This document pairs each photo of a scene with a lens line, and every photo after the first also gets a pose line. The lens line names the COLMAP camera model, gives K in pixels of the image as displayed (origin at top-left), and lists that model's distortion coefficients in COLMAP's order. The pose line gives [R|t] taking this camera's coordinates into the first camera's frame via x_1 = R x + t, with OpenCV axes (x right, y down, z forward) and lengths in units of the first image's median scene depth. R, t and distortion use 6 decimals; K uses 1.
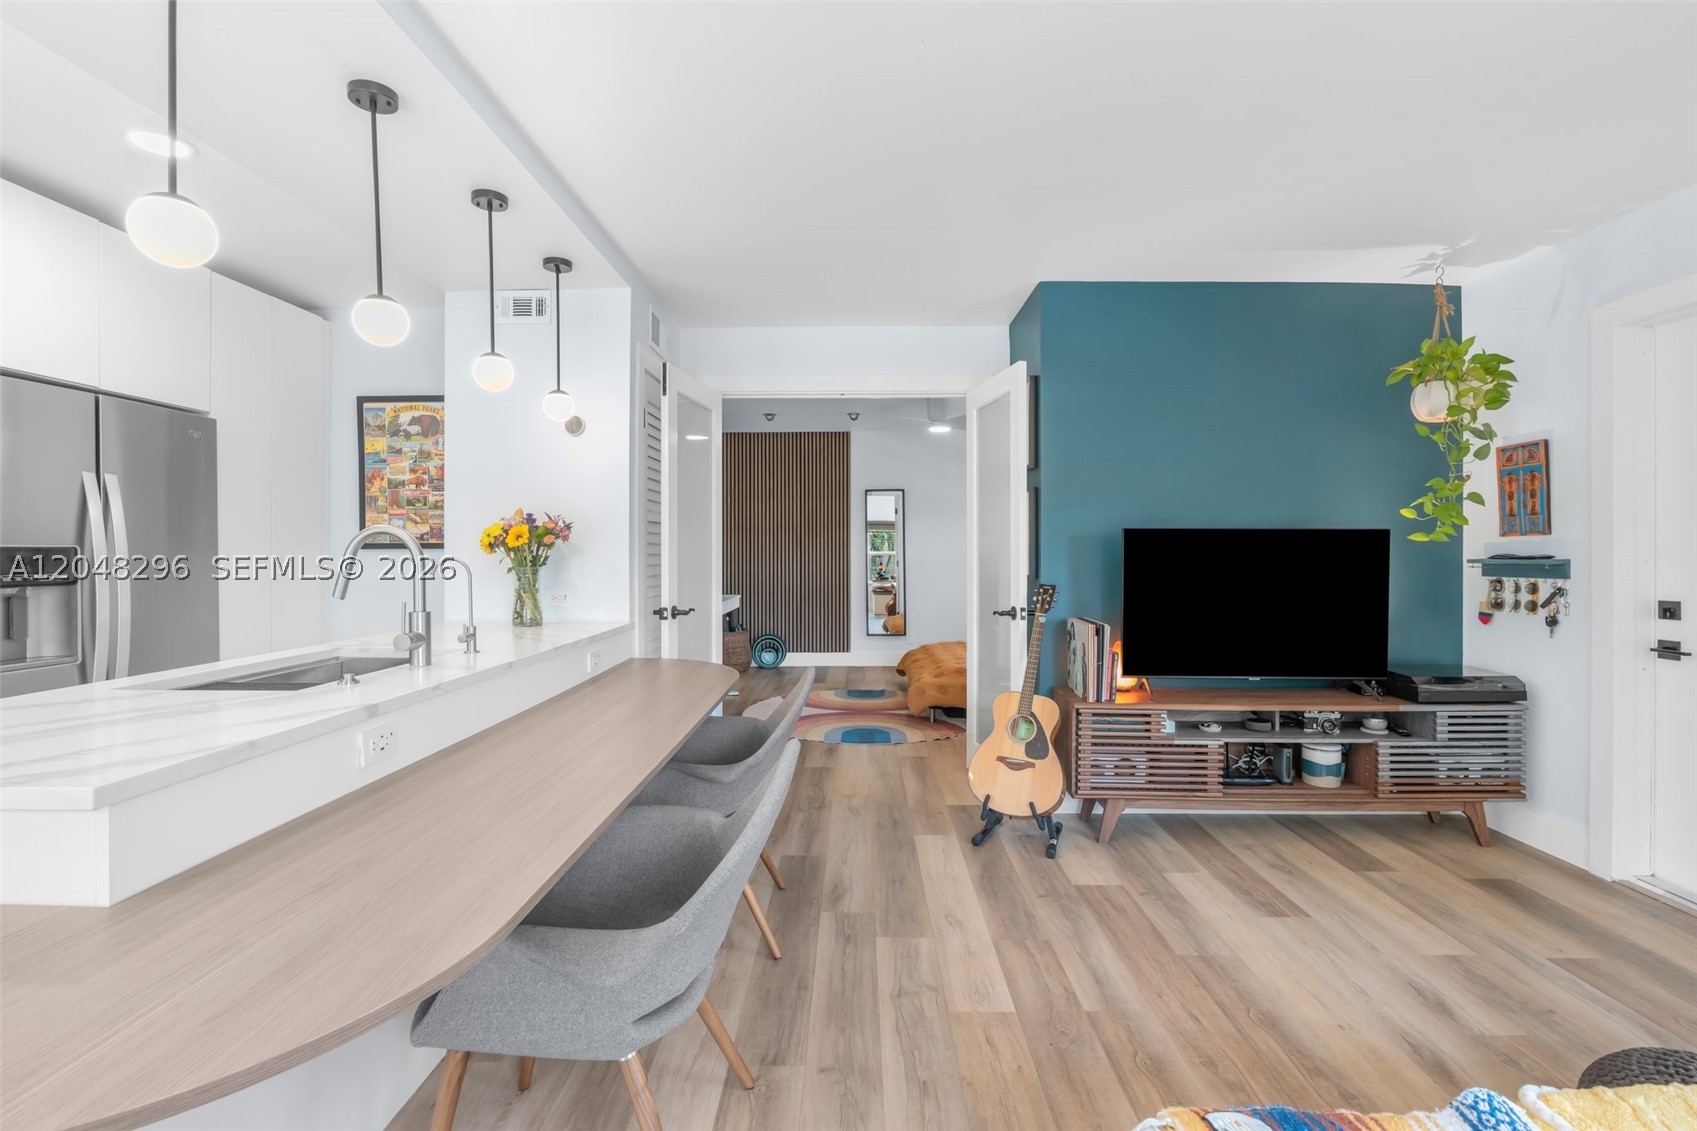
lens RADIAL K [[767.0, 0, 845.6], [0, 767.0, 551.0], [0, 0, 1]] dist [-0.003231, 0.000044]
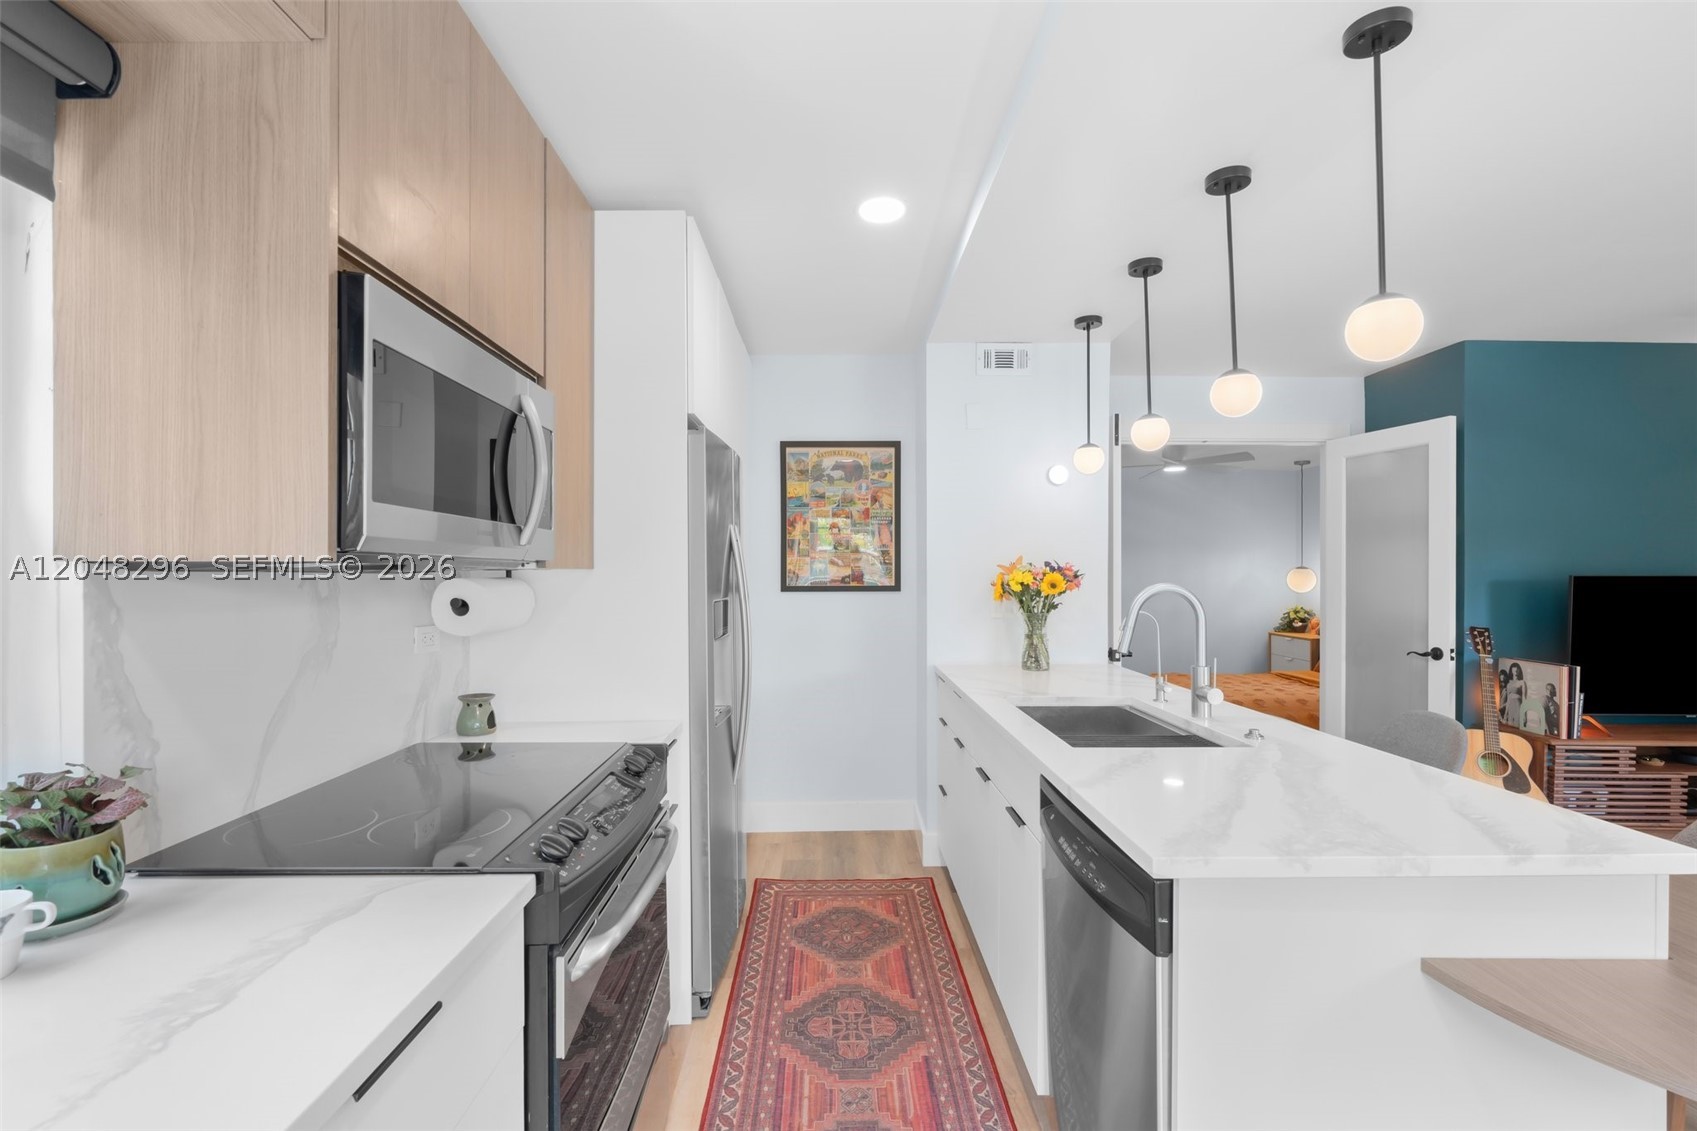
lens RADIAL K [[773.1, 0, 844.2], [0, 773.1, 574.8], [0, 0, 1]] dist [-0.001595, 0.000730]
pose [[0.999232, 0.001560, 0.039150, -0.693939], [-0.001478, 0.999997, -0.002131, -0.026476], [-0.039153, 0.002072, 0.999231, -0.033782]]
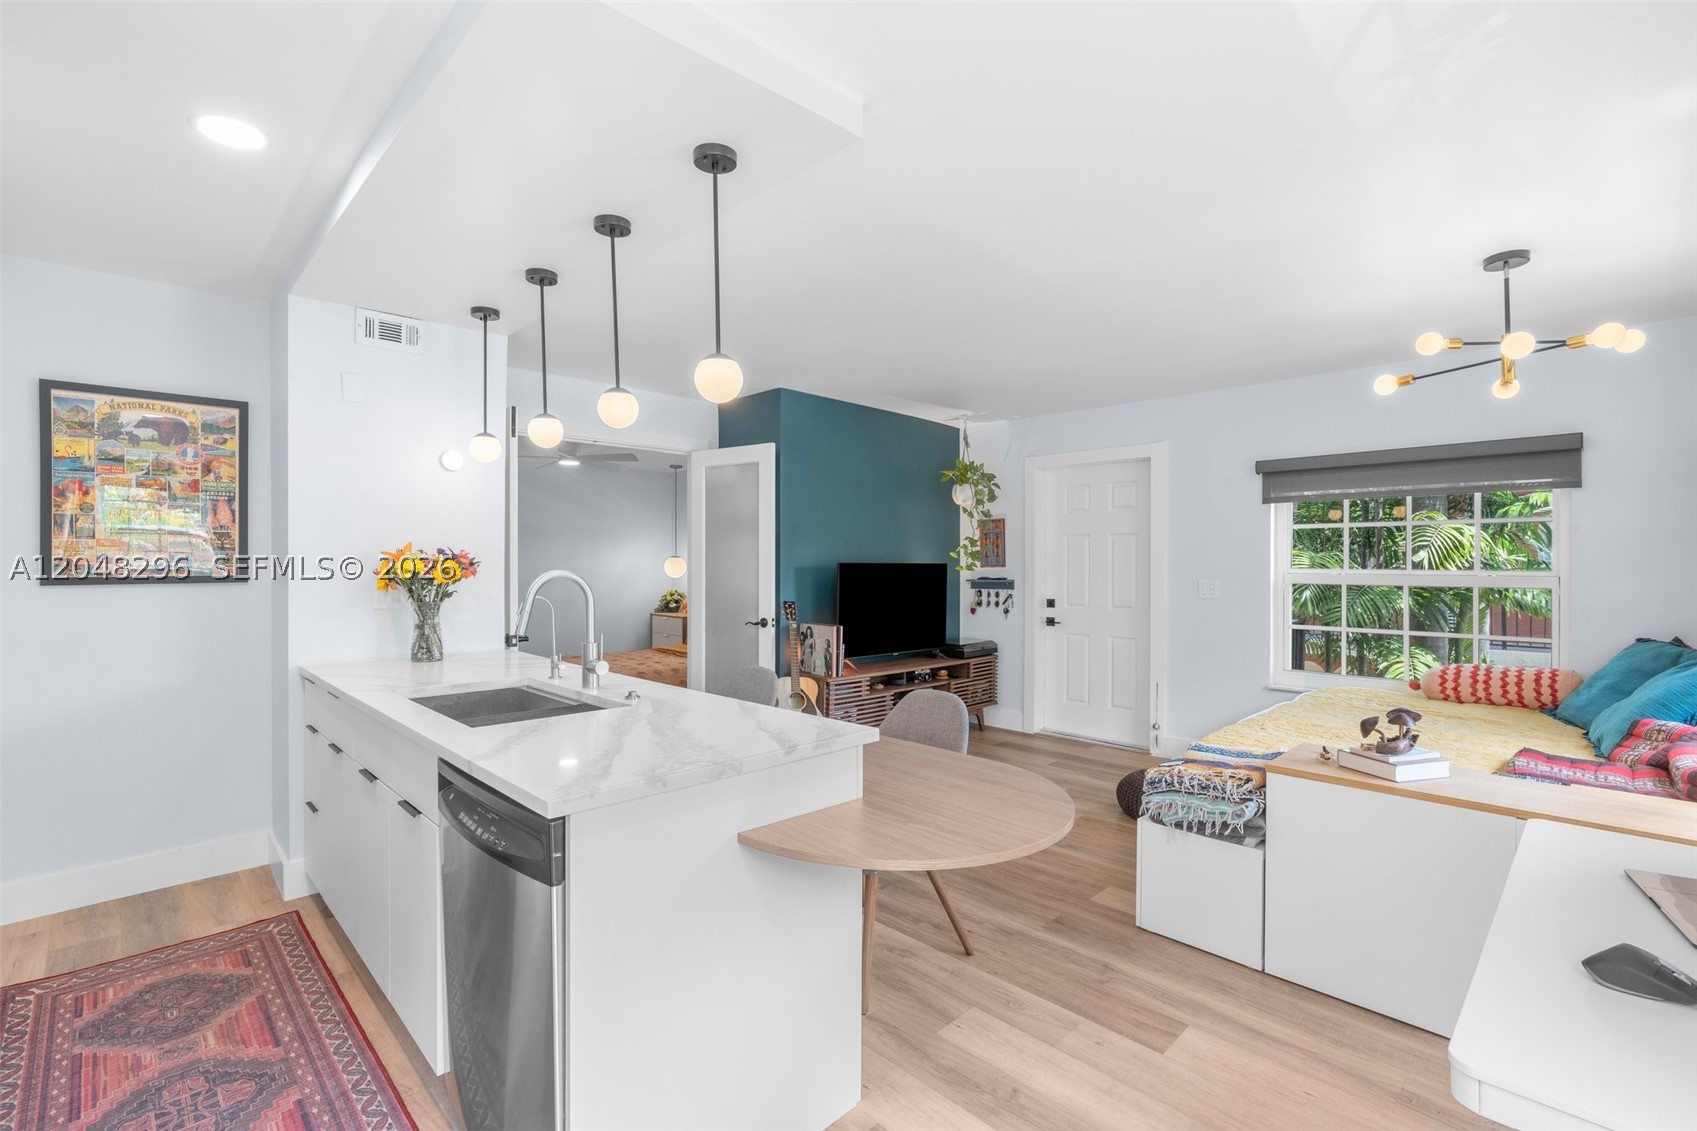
lens RADIAL K [[758.8, 0, 848.5], [0, 758.8, 565.5], [0, 0, 1]] dist [-0.015930, 0.003794]
pose [[0.699370, -0.000902, 0.714759, -0.711716], [0.000186, 0.999999, 0.001080, -0.026107], [-0.714759, -0.000622, 0.699370, -0.074763]]
